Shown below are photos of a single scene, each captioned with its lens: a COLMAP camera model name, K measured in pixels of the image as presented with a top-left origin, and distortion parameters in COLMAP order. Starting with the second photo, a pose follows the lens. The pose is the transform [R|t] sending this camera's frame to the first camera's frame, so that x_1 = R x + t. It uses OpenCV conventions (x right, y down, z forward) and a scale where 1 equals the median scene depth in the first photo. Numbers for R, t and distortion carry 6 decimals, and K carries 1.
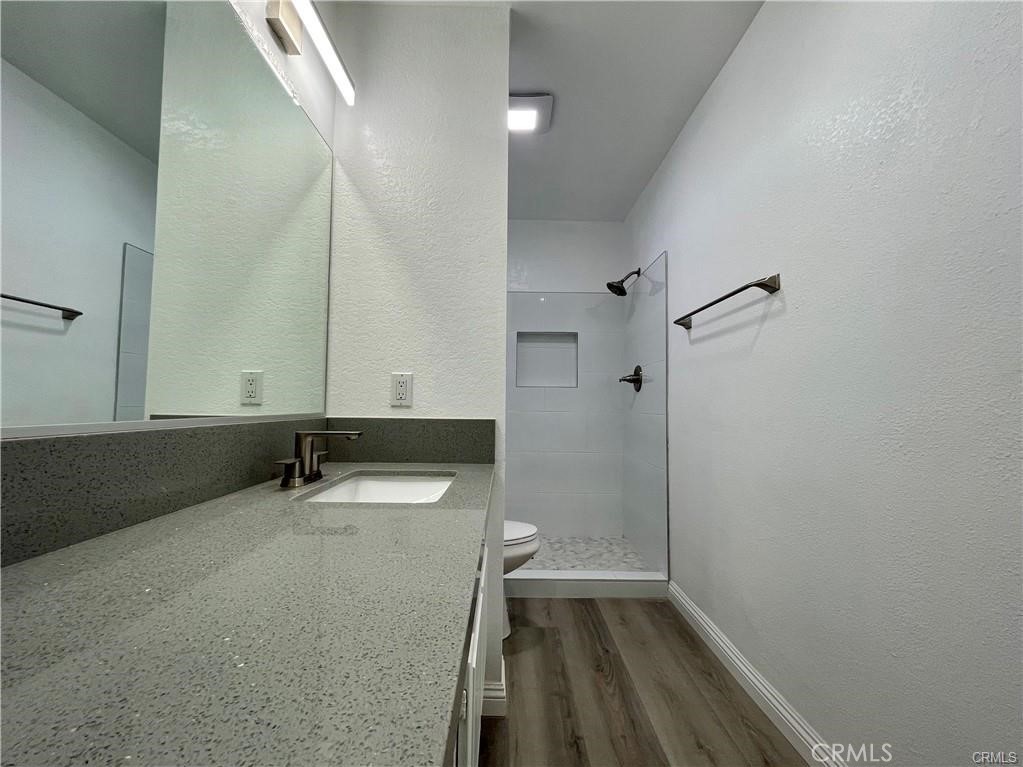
lens RADIAL K [[413.4, 0, 511.0], [0, 413.4, 382.6], [0, 0, 1]] dist [-0.007689, 0.001674]
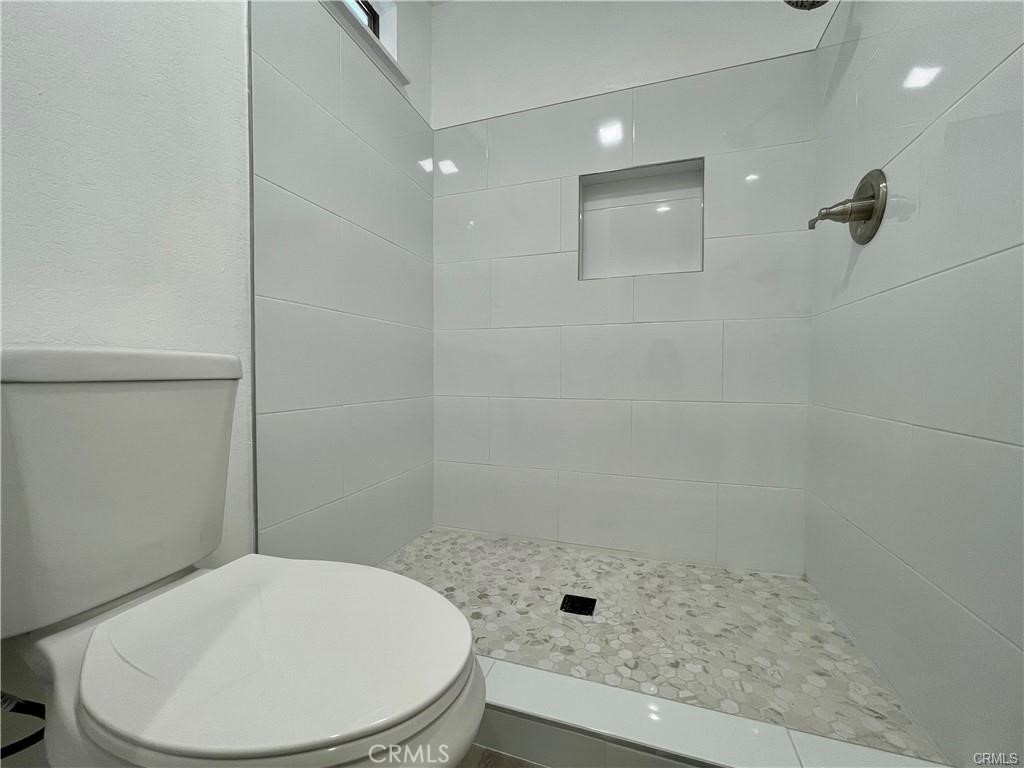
lens RADIAL K [[413.8, 0, 508.1], [0, 413.8, 384.0], [0, 0, 1]] dist [-0.007689, 0.001674]
pose [[0.949642, -0.003706, -0.313316, 0.107456], [0.030569, 0.996256, 0.080871, 0.111707], [0.311843, -0.086377, 0.946199, 0.513396]]
